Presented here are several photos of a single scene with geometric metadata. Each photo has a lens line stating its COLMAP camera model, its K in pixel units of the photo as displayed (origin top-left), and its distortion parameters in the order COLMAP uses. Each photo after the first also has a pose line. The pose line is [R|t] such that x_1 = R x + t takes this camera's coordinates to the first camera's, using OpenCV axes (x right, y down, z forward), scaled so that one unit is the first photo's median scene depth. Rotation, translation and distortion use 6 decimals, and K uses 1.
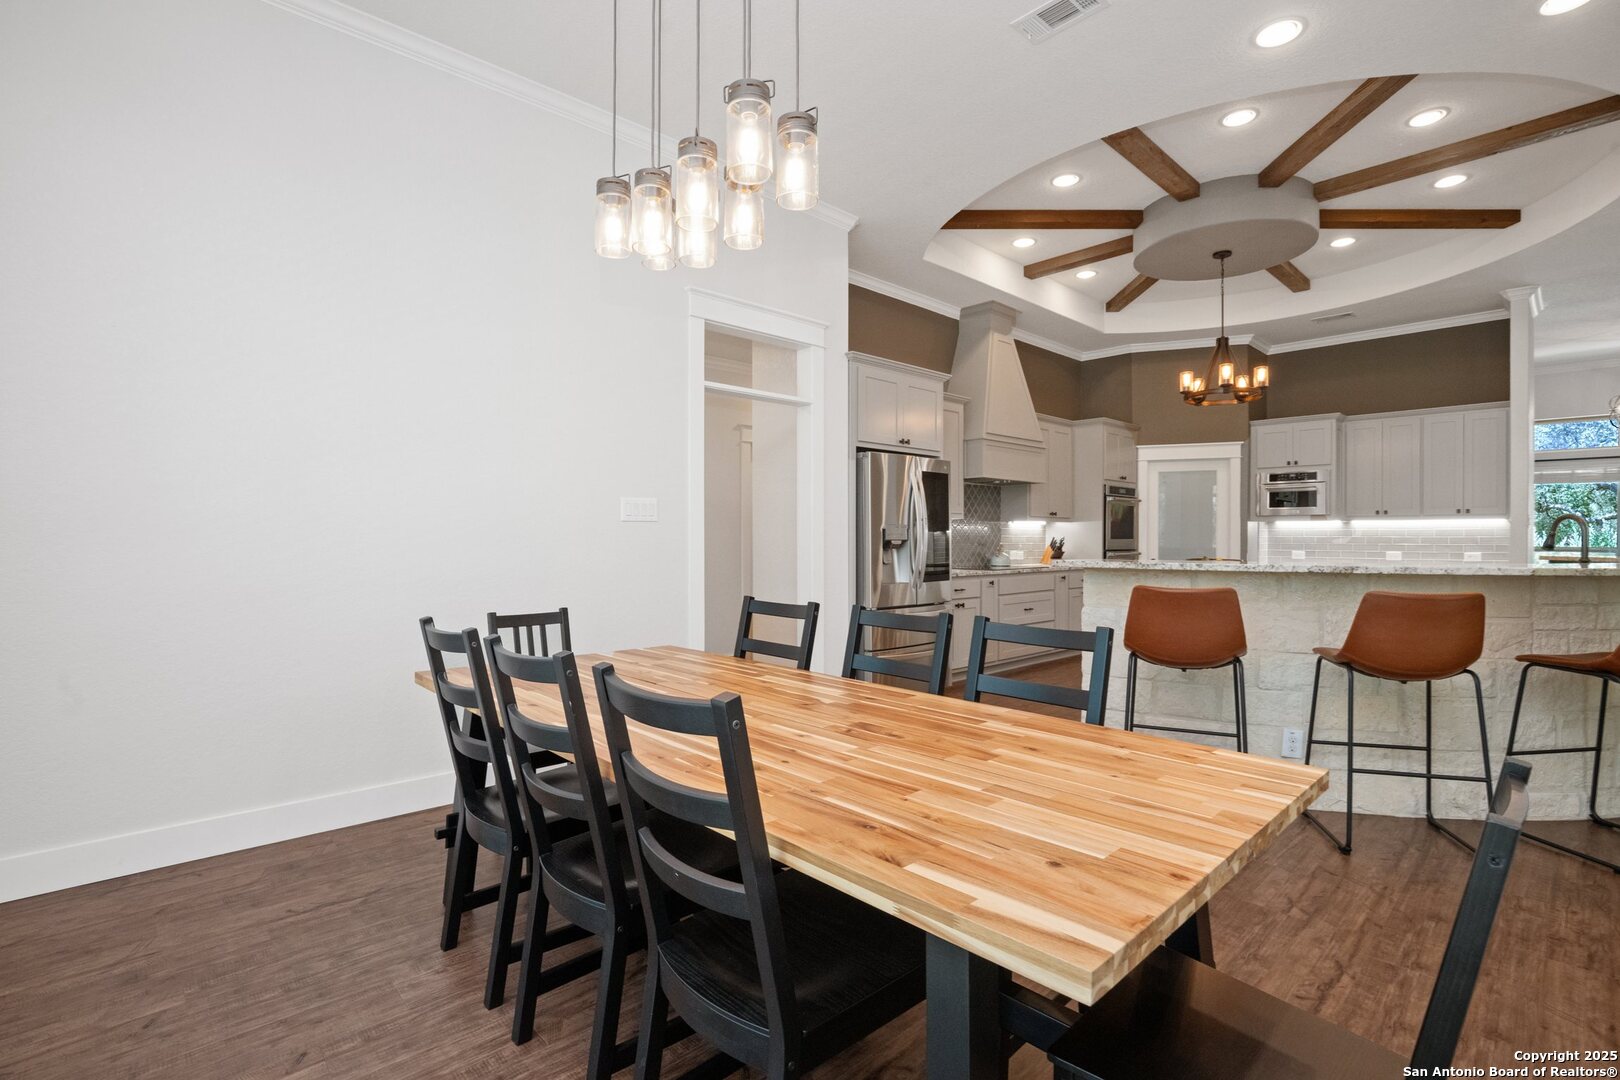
lens RADIAL K [[760.8, 0, 804.4], [0, 760.8, 539.7], [0, 0, 1]] dist [-0.023775, 0.001615]
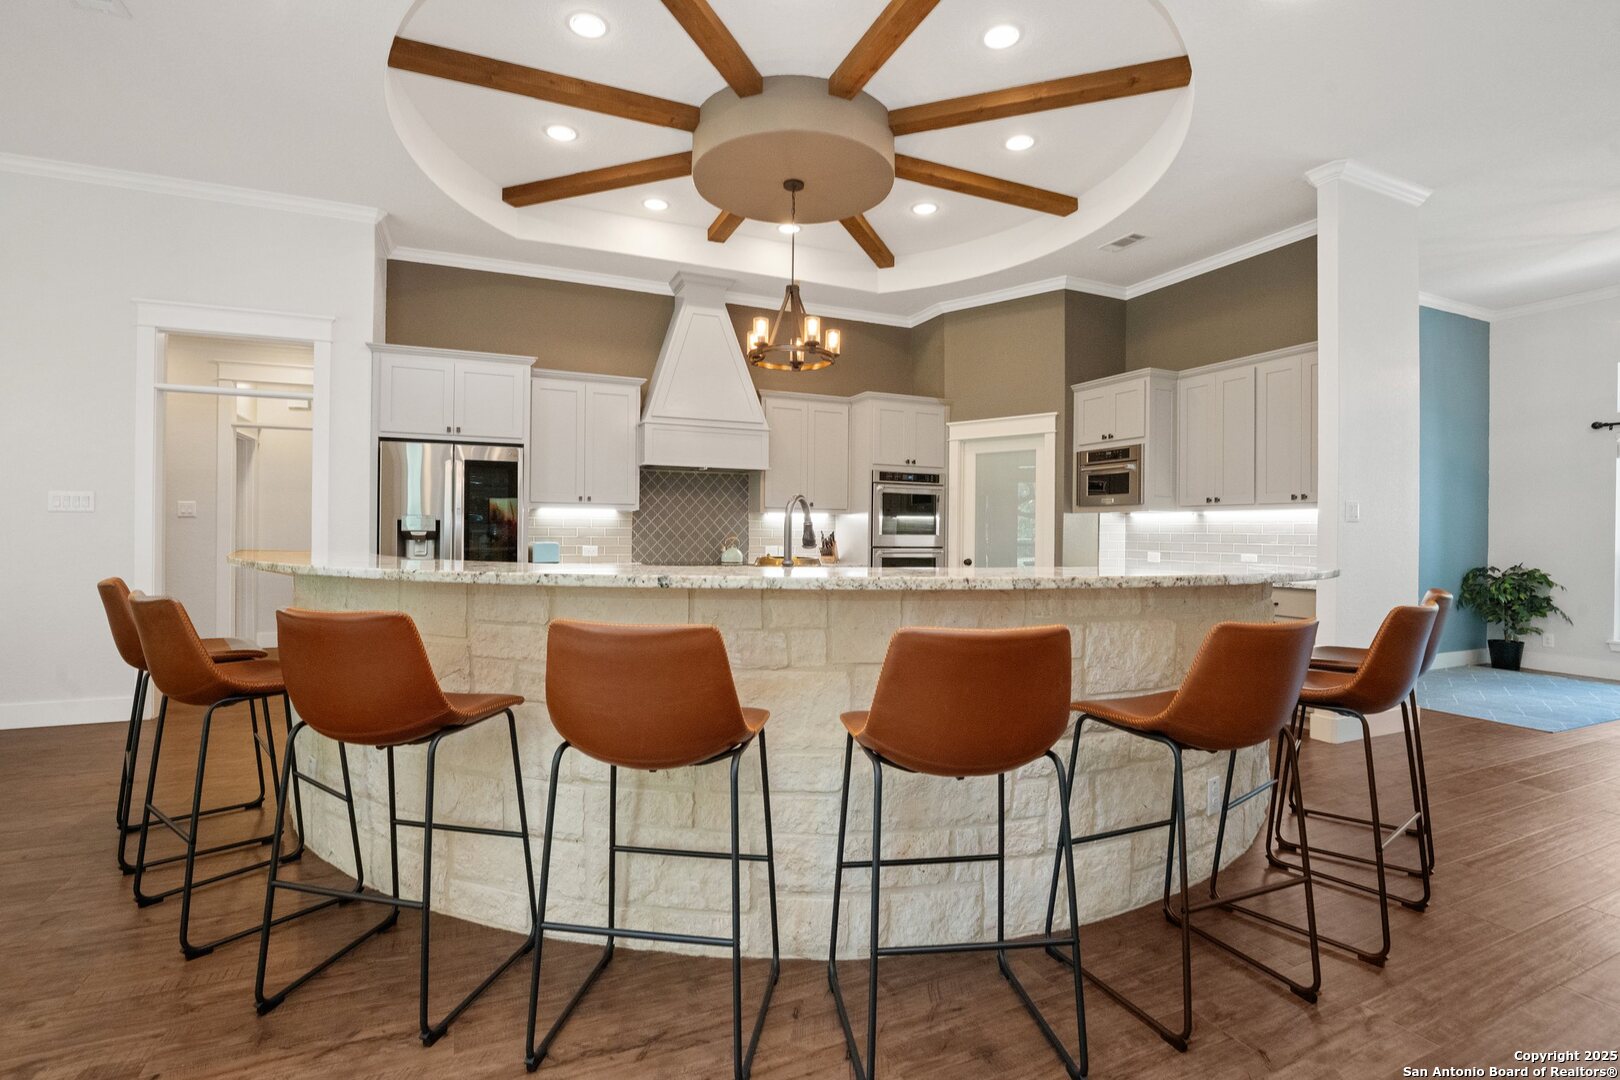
lens RADIAL K [[760.8, 0, 799.2], [0, 760.8, 538.9], [0, 0, 1]] dist [-0.023775, 0.001615]
pose [[0.945887, 0.010159, -0.324338, 0.609097], [-0.008105, 0.999938, 0.007682, -0.000755], [0.324396, -0.004637, 0.945910, 0.159831]]
